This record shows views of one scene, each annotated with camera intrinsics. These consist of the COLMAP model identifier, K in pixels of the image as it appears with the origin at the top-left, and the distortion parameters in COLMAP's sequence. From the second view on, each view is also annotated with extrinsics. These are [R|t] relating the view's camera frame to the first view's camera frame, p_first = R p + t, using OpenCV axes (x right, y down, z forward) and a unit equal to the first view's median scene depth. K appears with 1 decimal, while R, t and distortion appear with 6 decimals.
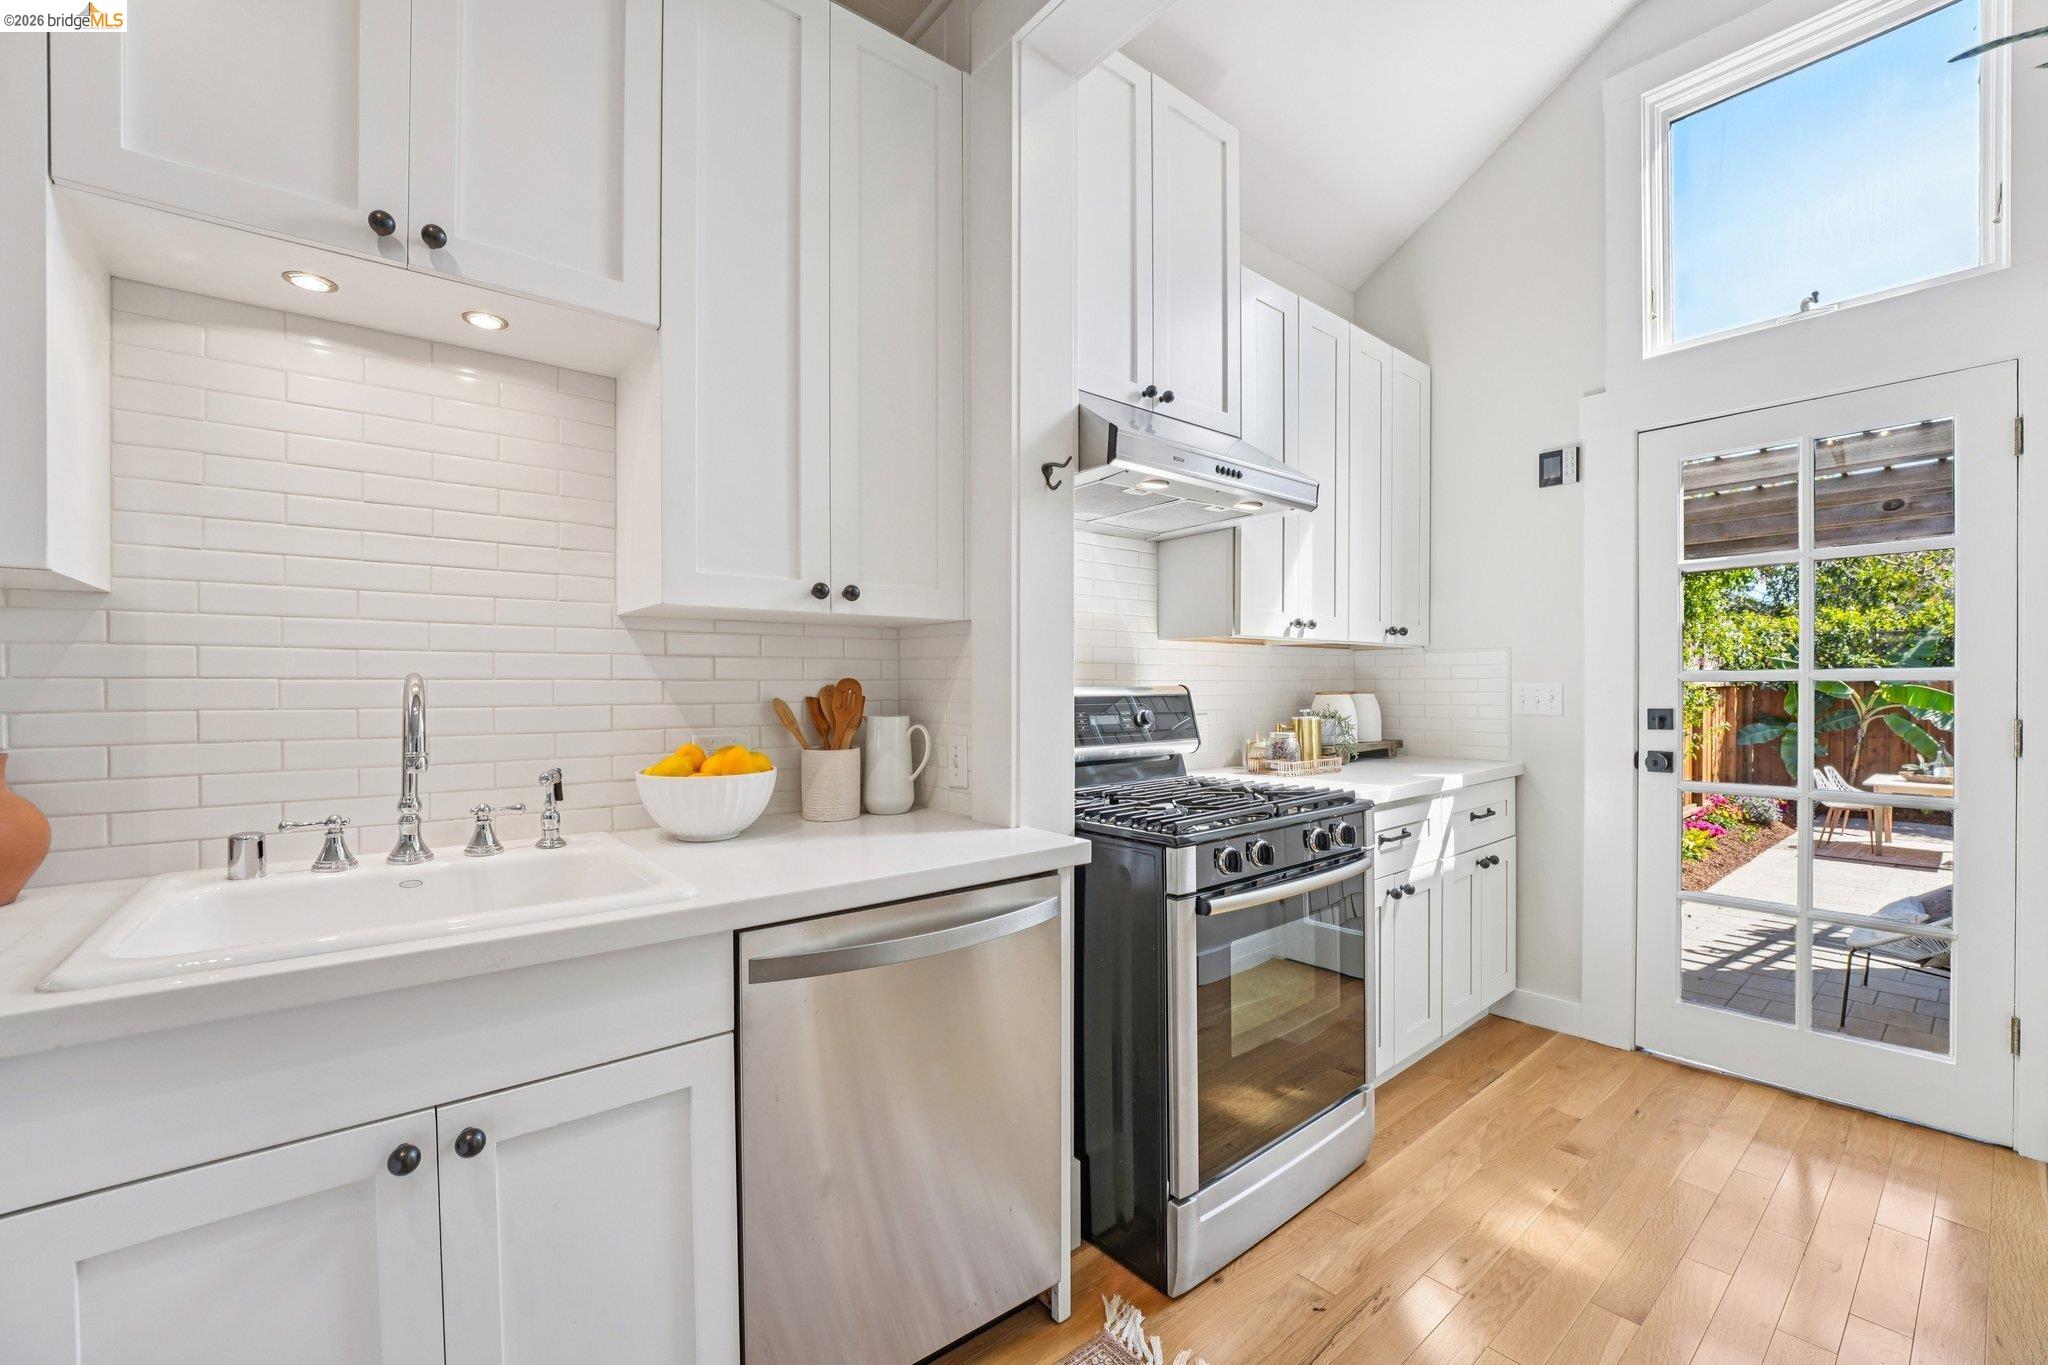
lens RADIAL K [[830.1, 0, 1025.9], [0, 830.1, 687.8], [0, 0, 1]] dist [-0.026280, 0.001443]
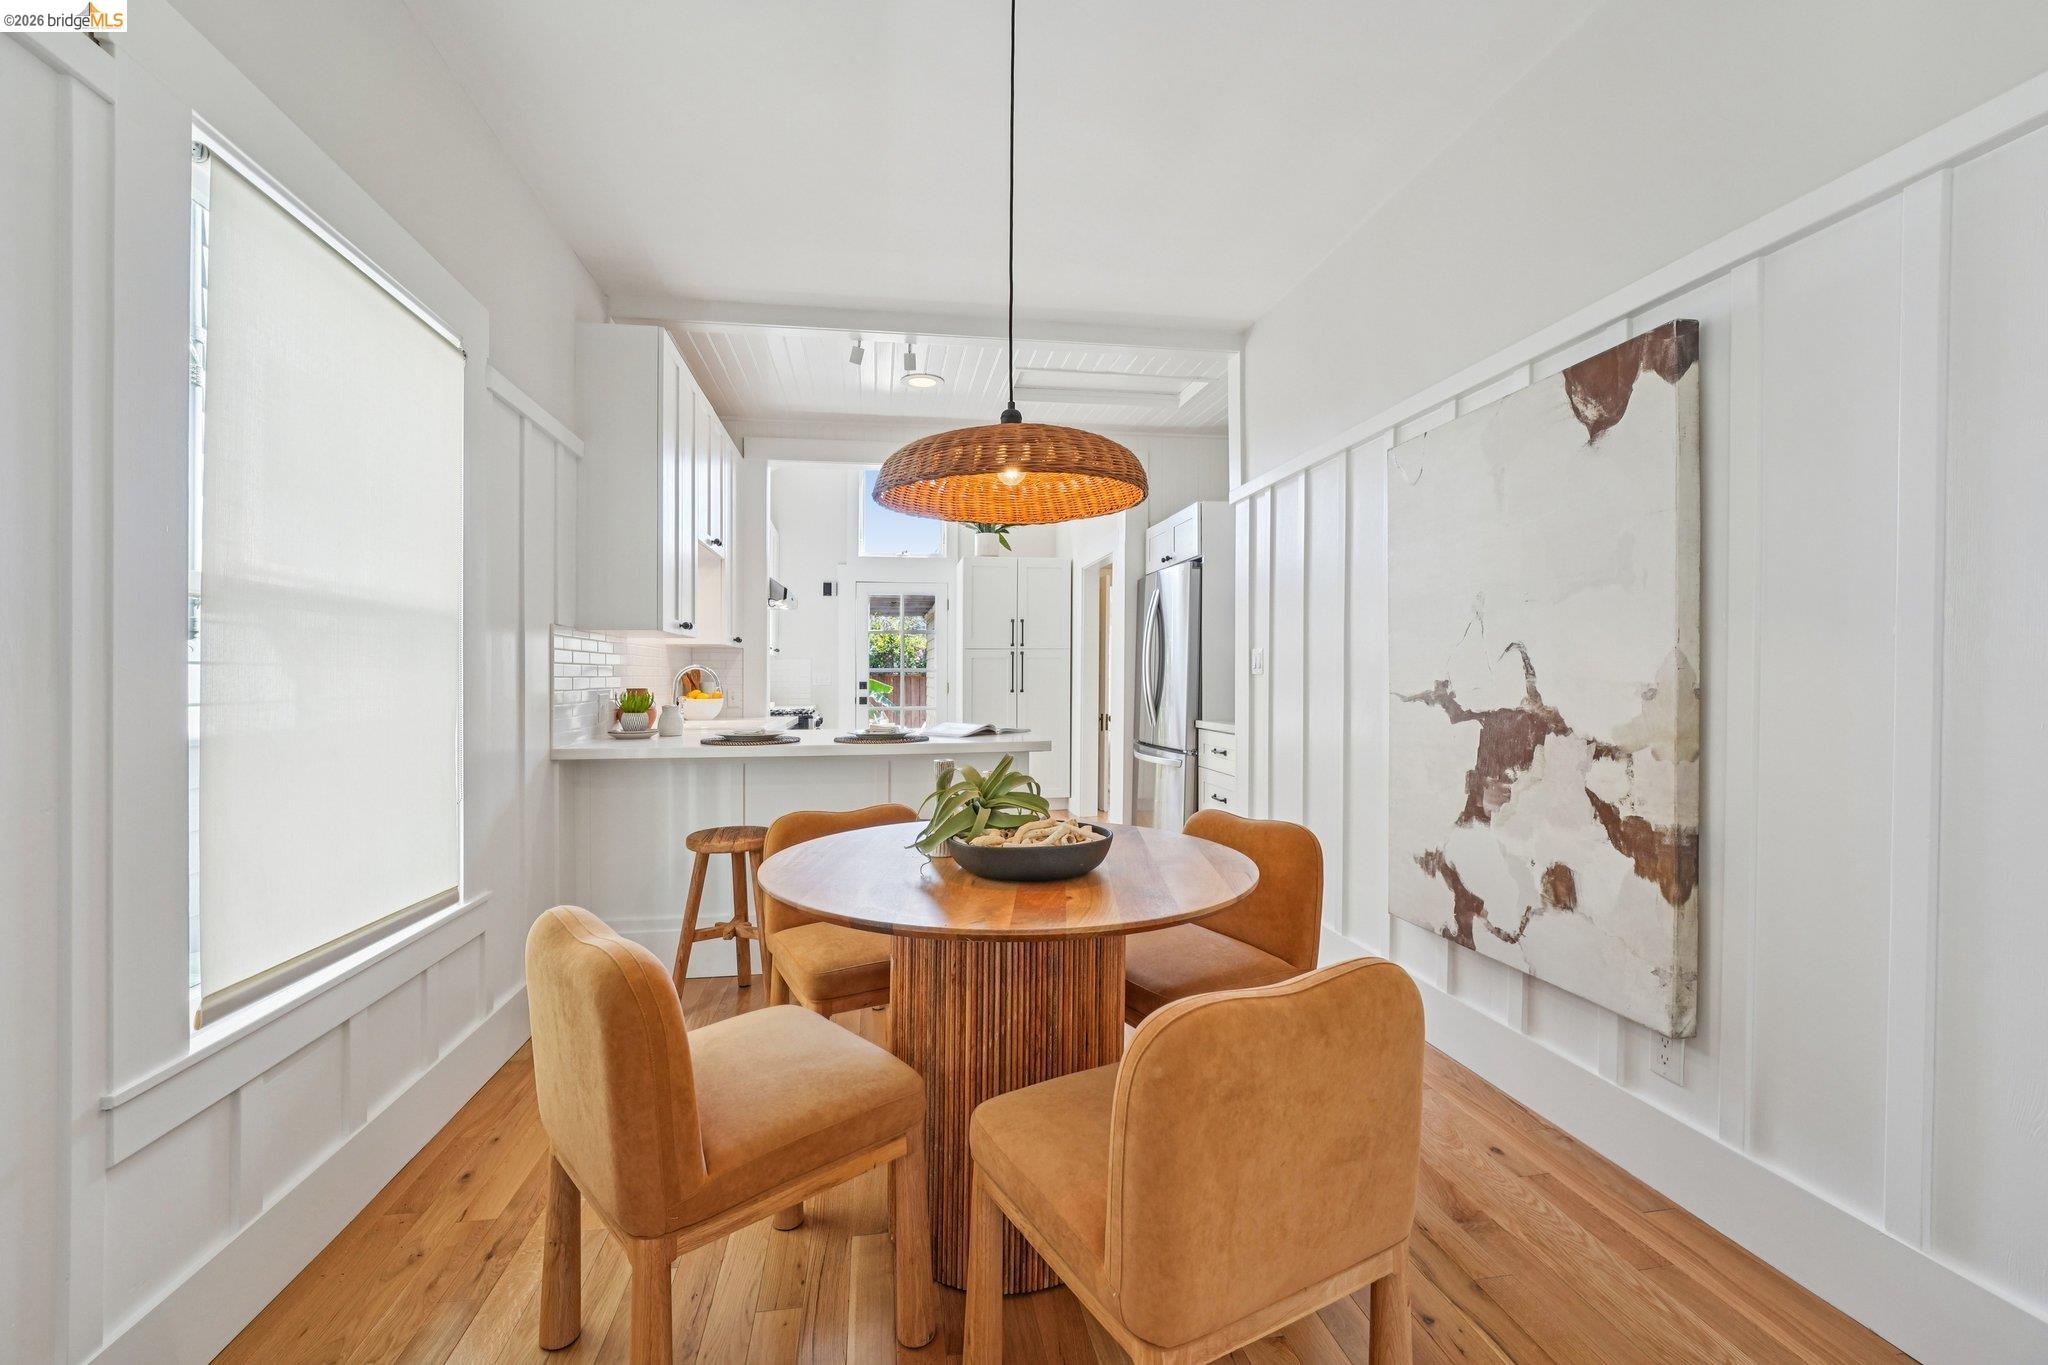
lens RADIAL K [[830.1, 0, 1005.1], [0, 830.1, 679.4], [0, 0, 1]] dist [-0.026280, 0.001443]
pose [[0.504752, 0.000160, 0.863264, -1.630777], [0.003166, 0.999993, -0.002036, 0.028916], [-0.863259, 0.003761, 0.504748, -0.975827]]
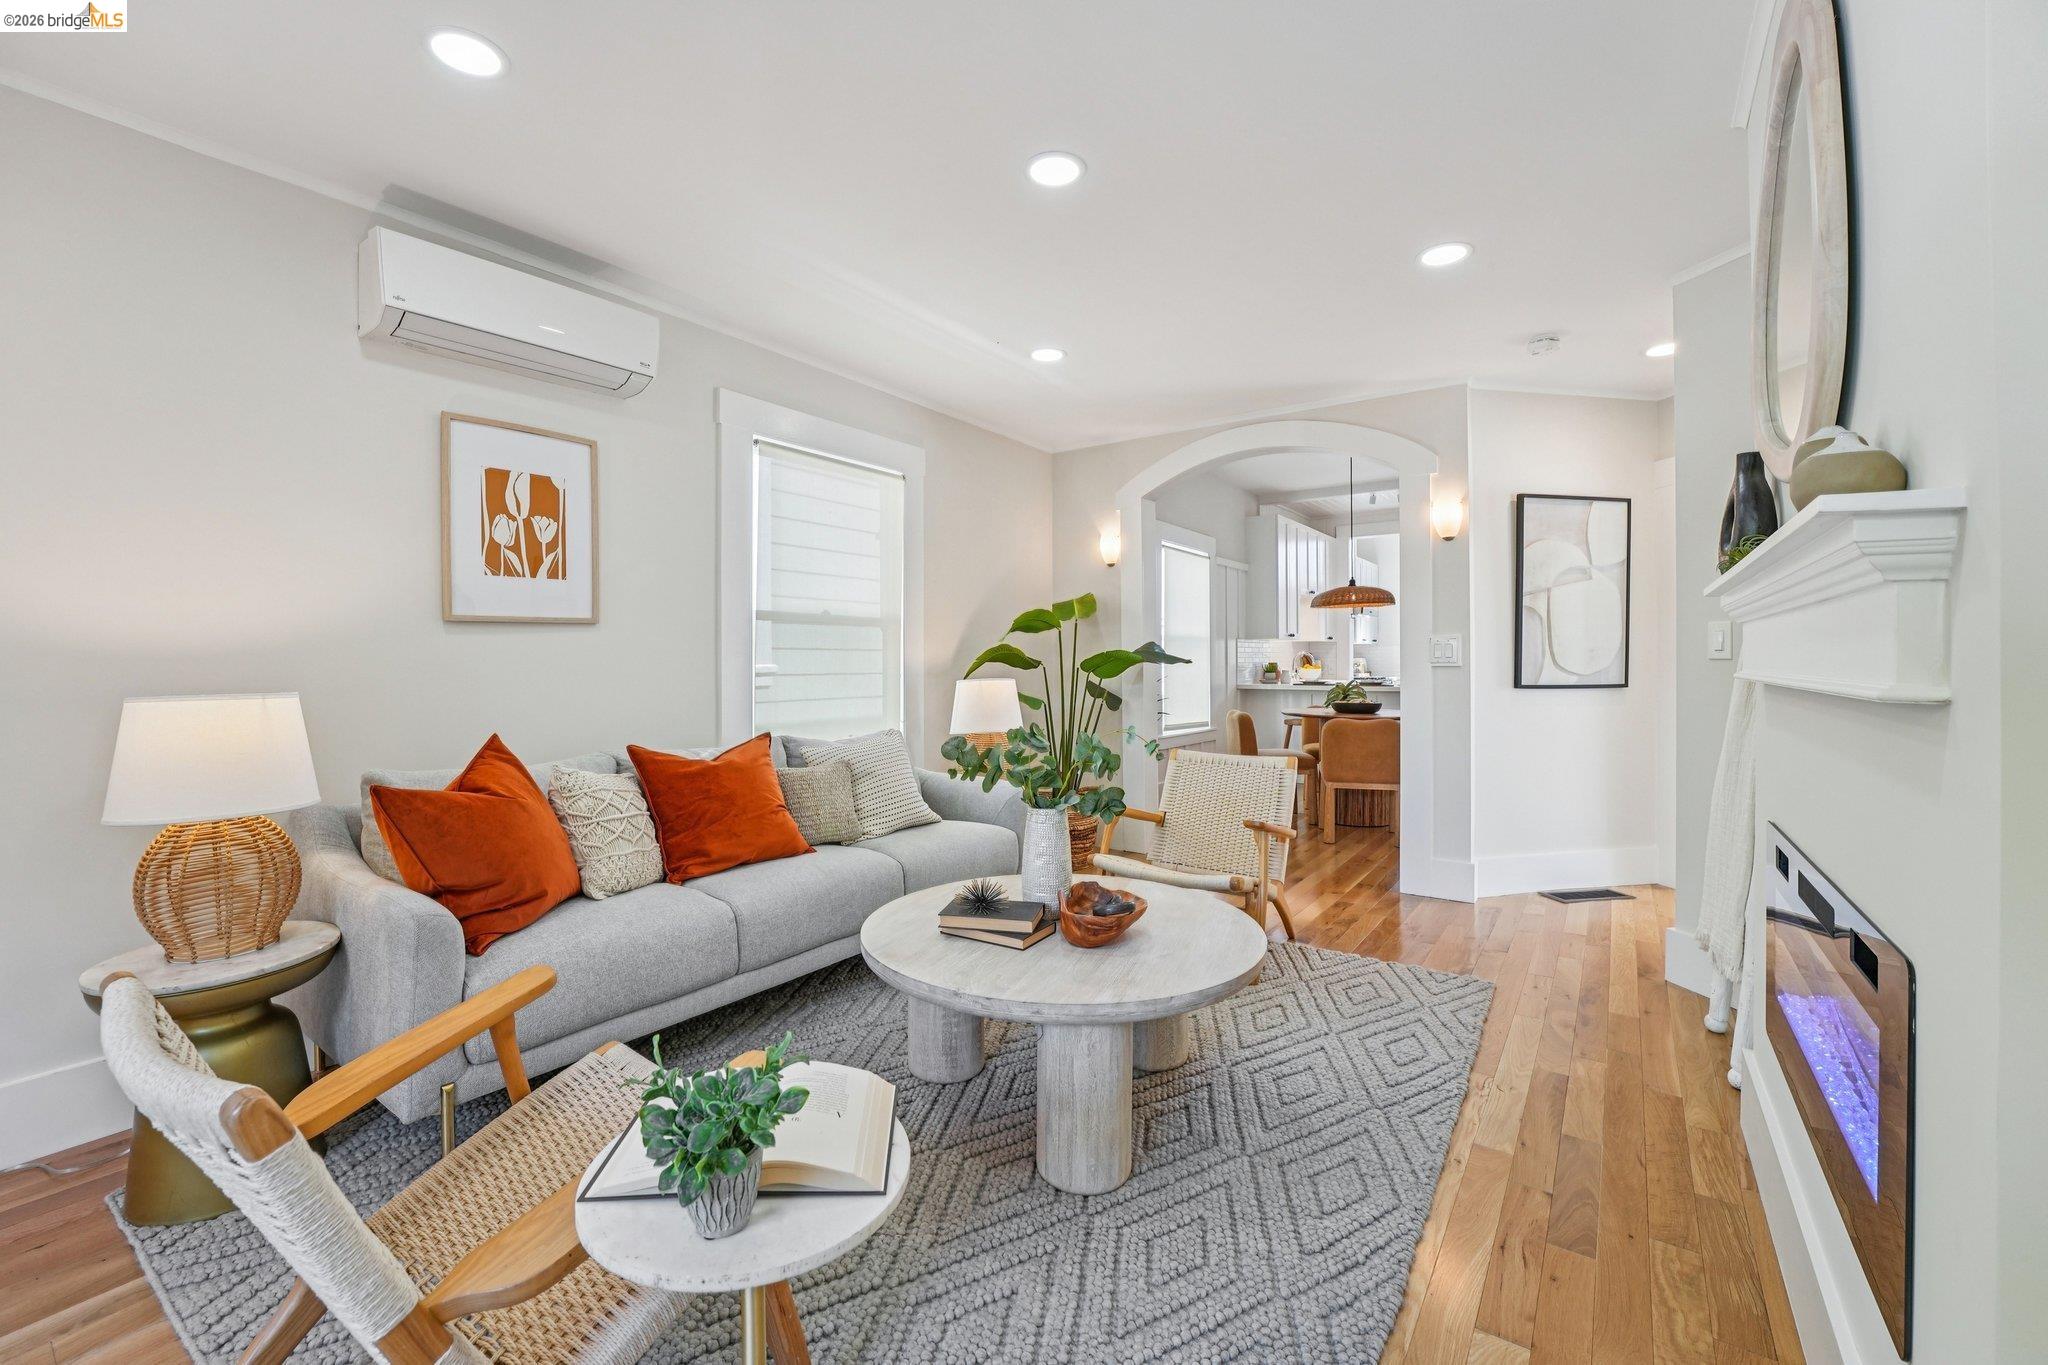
lens RADIAL K [[830.1, 0, 1017.0], [0, 830.1, 667.1], [0, 0, 1]] dist [-0.026280, 0.001443]
pose [[0.963324, -0.000110, 0.268342, -2.670043], [-0.000666, 0.999996, 0.002802, 0.052037], [-0.268341, -0.002878, 0.963320, -2.764055]]
